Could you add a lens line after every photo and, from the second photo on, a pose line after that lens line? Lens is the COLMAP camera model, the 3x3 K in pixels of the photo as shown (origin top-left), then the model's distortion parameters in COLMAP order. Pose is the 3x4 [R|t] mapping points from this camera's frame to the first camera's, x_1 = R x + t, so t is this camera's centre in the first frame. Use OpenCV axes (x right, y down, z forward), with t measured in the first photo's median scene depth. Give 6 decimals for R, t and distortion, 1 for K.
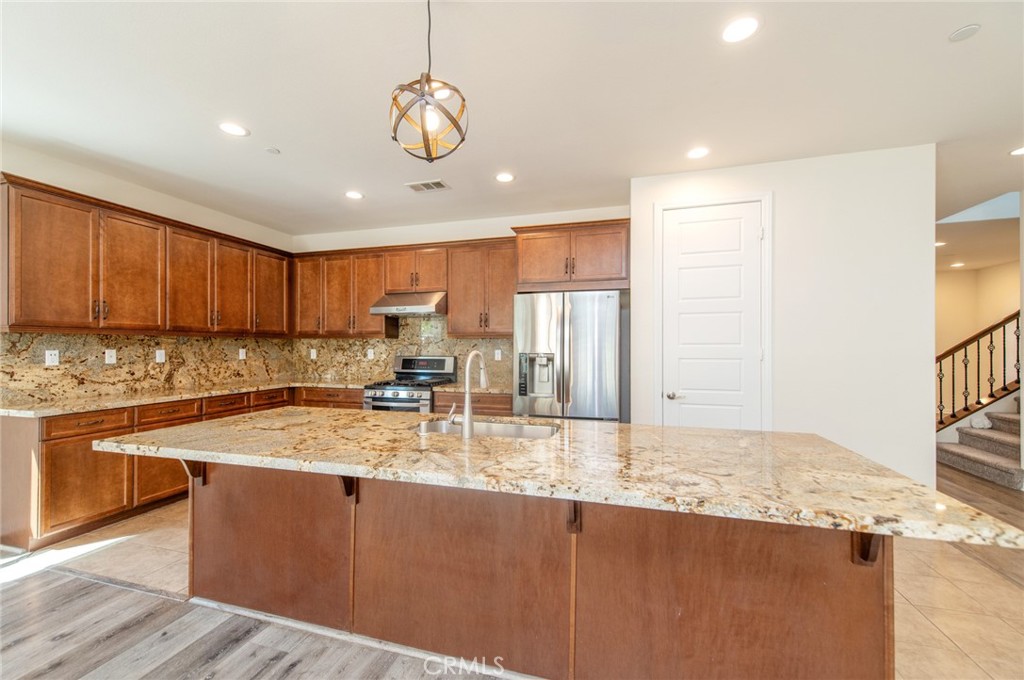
lens RADIAL K [[402.4, 0, 515.0], [0, 402.4, 345.0], [0, 0, 1]] dist [0.010490, -0.002539]
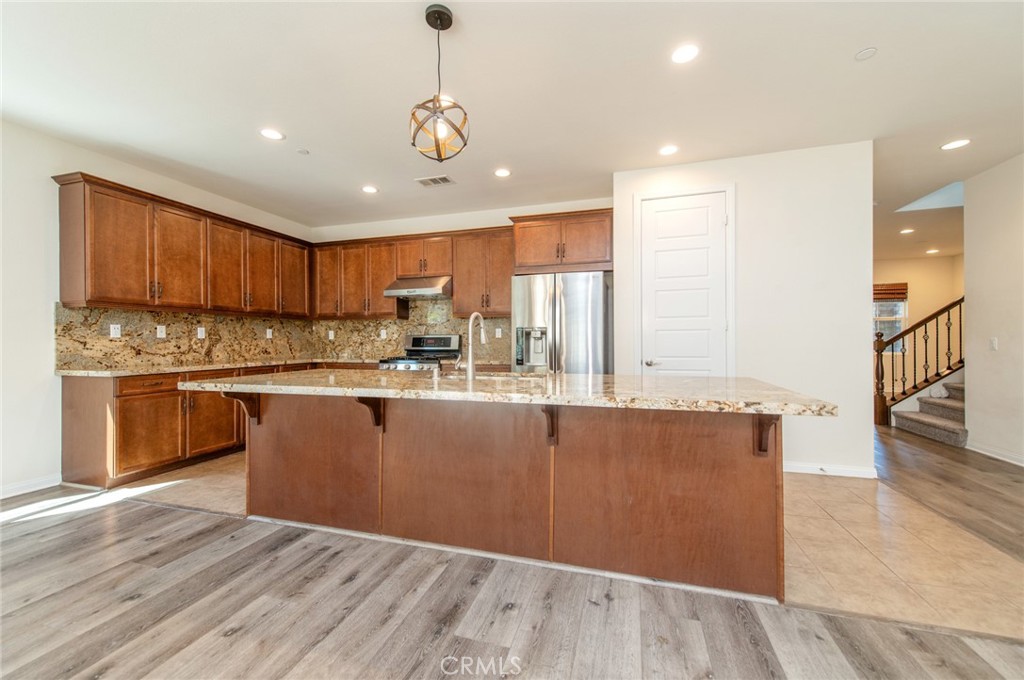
lens RADIAL K [[402.4, 0, 517.5], [0, 402.4, 341.7], [0, 0, 1]] dist [0.010490, -0.002539]
pose [[0.999965, -0.006653, -0.004978, 0.023584], [0.006672, 0.999970, 0.003893, 0.069553], [0.004951, -0.003926, 0.999980, -0.171053]]
